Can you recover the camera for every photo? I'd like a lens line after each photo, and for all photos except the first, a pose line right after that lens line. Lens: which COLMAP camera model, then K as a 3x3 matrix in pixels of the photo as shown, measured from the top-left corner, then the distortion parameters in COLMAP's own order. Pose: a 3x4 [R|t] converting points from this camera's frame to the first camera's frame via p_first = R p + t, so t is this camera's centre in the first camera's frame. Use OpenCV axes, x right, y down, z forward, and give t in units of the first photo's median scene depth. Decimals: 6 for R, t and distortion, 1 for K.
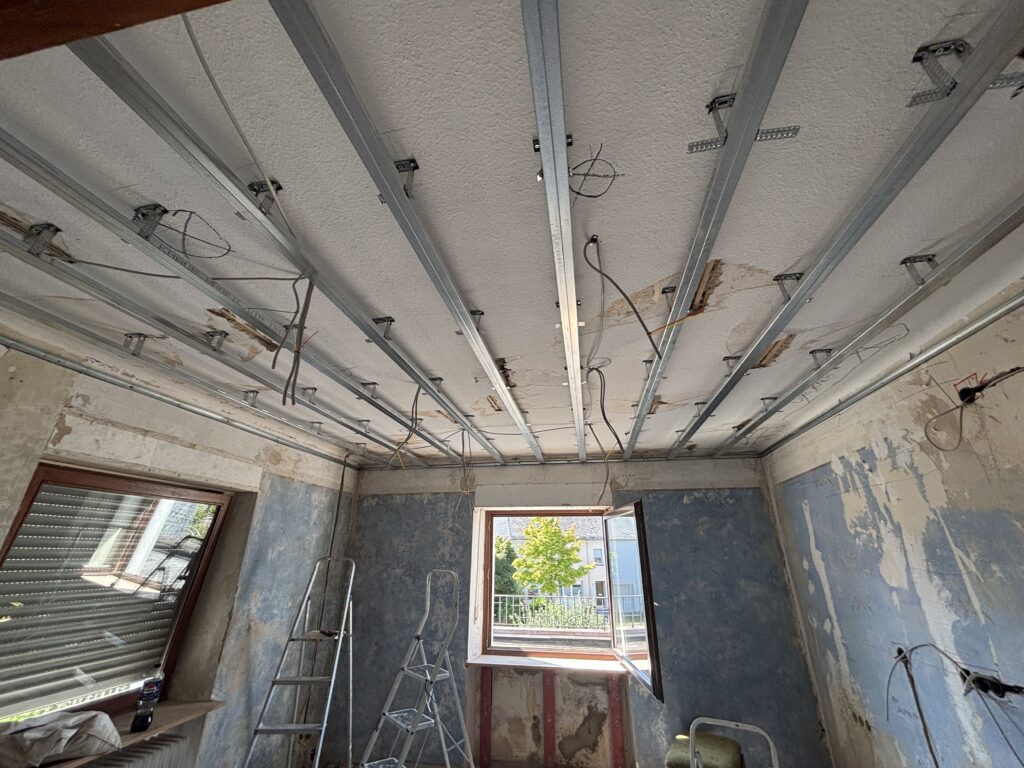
lens RADIAL K [[415.9, 0, 512.0], [0, 415.9, 384.0], [0, 0, 1]] dist [-0.001000, -0.000114]
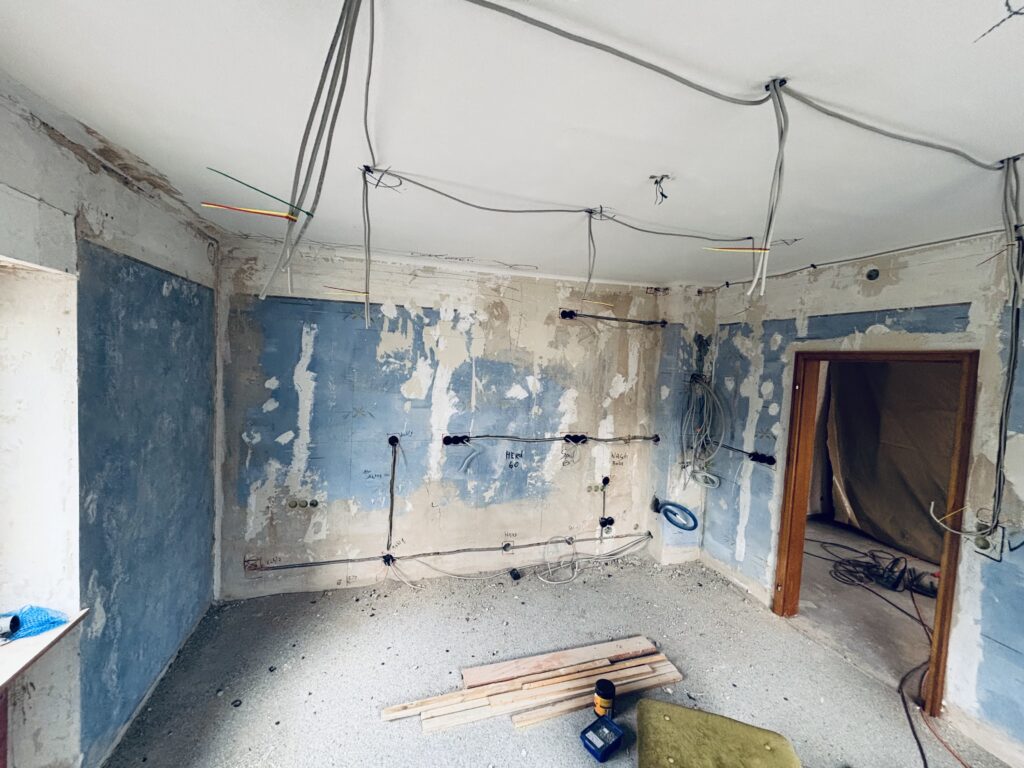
lens RADIAL K [[415.9, 0, 512.0], [0, 415.9, 384.0], [0, 0, 1]] dist [-0.001000, -0.000114]
pose [[-0.482345, -0.074039, 0.872847, -0.355477], [-0.377845, 0.916546, -0.131056, 0.321245], [-0.790301, -0.393015, -0.470067, 0.923516]]
